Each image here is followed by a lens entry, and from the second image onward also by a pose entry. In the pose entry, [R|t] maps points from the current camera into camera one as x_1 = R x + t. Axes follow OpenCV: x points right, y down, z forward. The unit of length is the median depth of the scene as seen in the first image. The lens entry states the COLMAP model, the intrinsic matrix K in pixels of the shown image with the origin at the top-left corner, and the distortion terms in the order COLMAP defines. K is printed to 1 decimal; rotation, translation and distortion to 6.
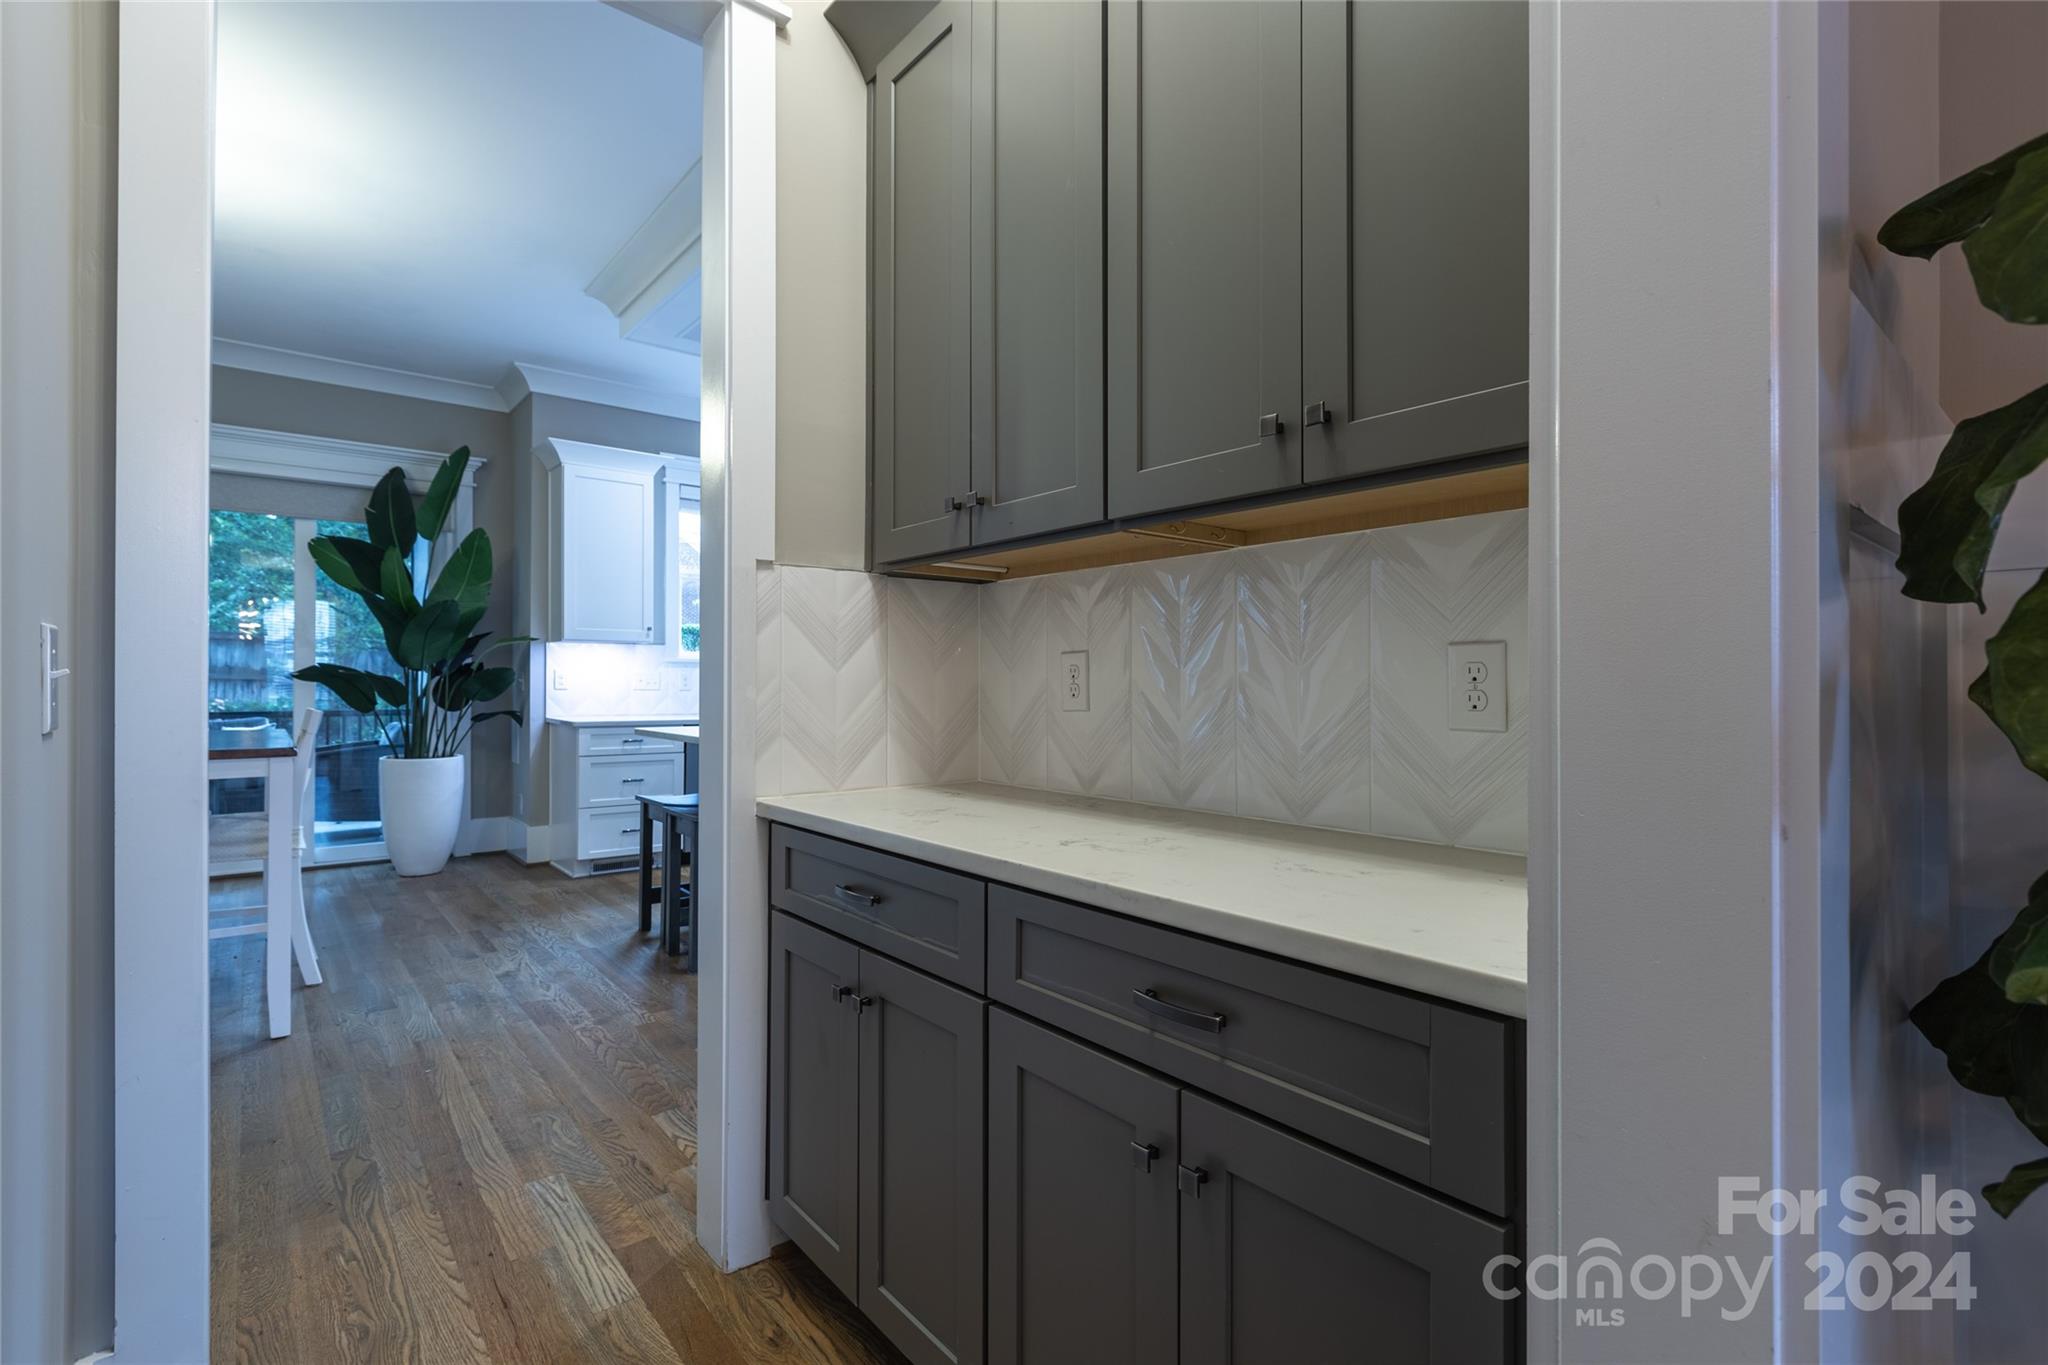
lens RADIAL K [[924.2, 0, 1036.0], [0, 924.2, 673.8], [0, 0, 1]] dist [0.002047, 0.000303]
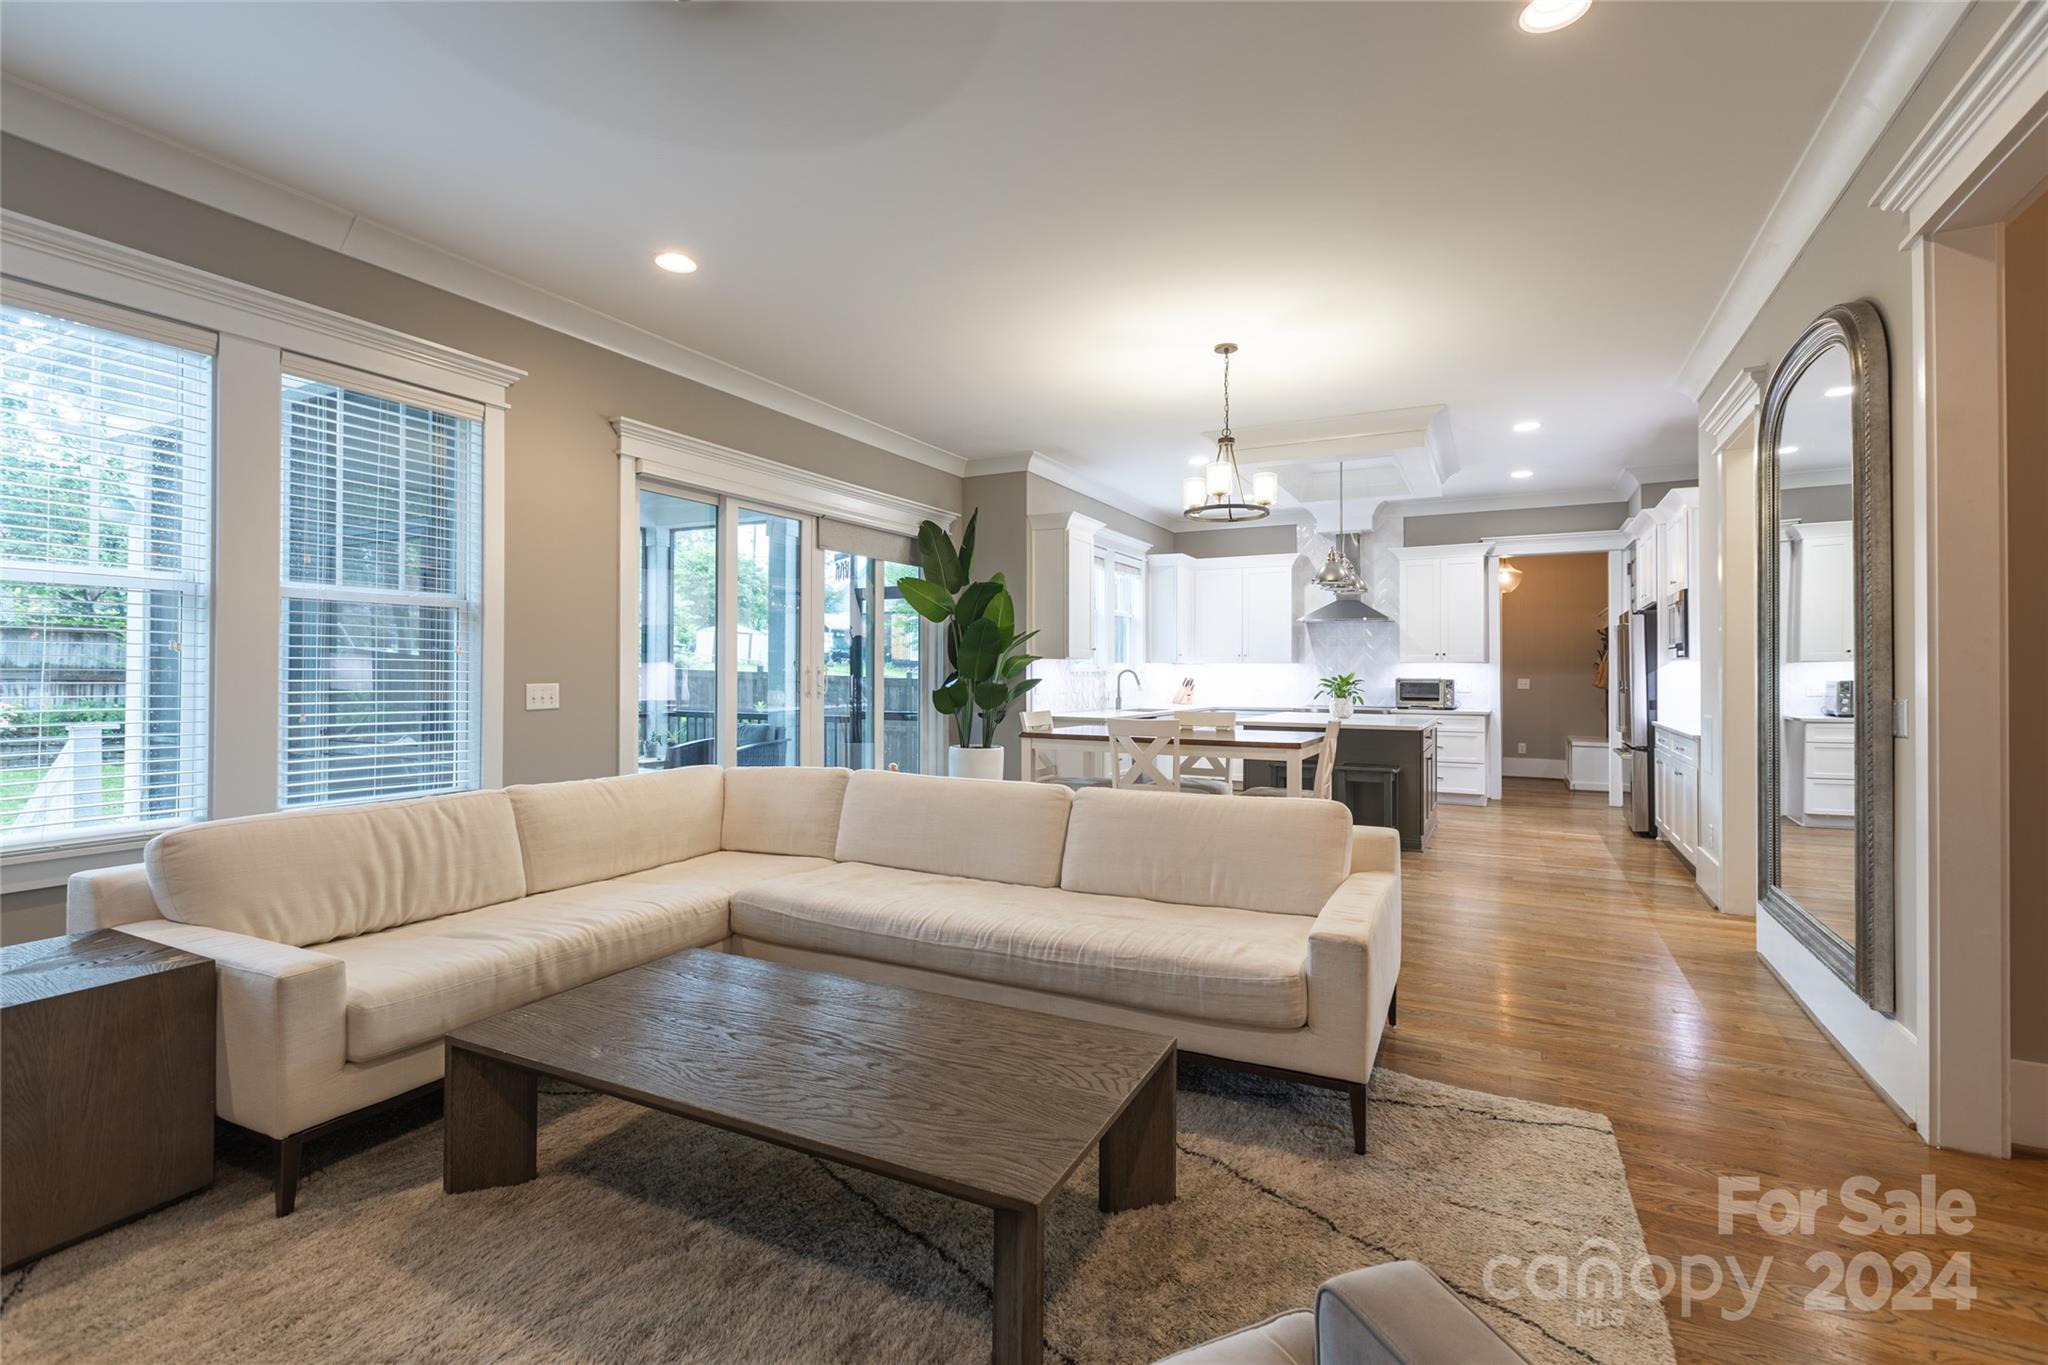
lens RADIAL K [[931.7, 0, 993.7], [0, 931.7, 668.7], [0, 0, 1]] dist [0.000488, 0.000207]
pose [[0.945277, 0.003488, 0.326250, -1.046511], [-0.004282, 0.999989, 0.001715, -0.024265], [-0.326241, -0.003018, 0.945282, -0.244581]]
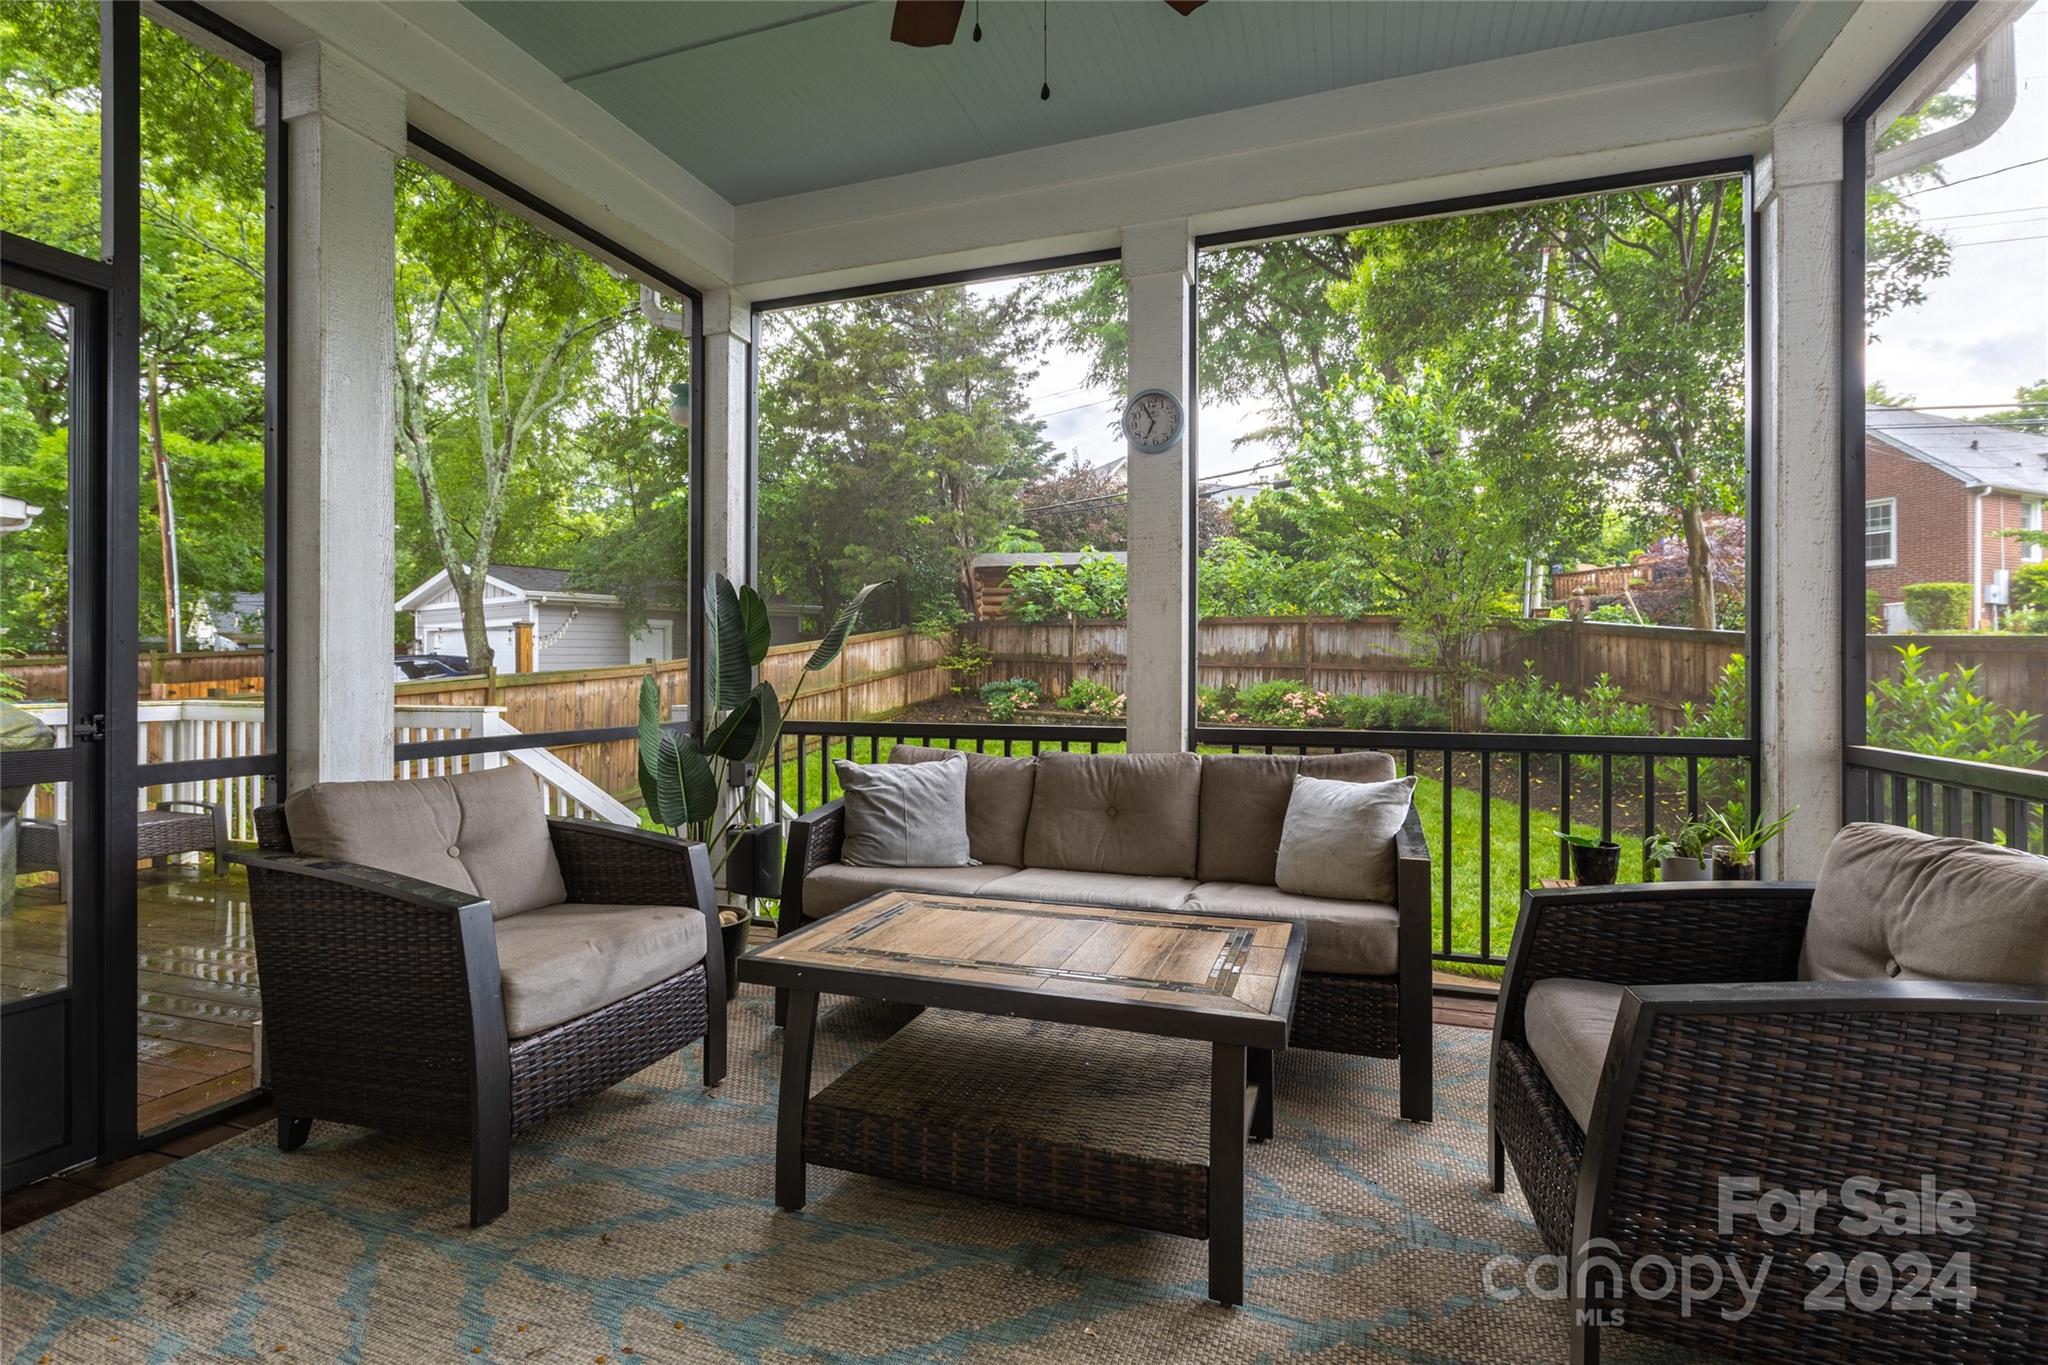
lens RADIAL K [[950.4, 0, 992.4], [0, 950.4, 672.1], [0, 0, 1]] dist [-0.004350, -0.000363]
pose [[0.480387, -0.001314, -0.877056, -0.819364], [0.004850, 0.999988, 0.001158, 0.018555], [0.877043, -0.004810, 0.480387, 0.959322]]
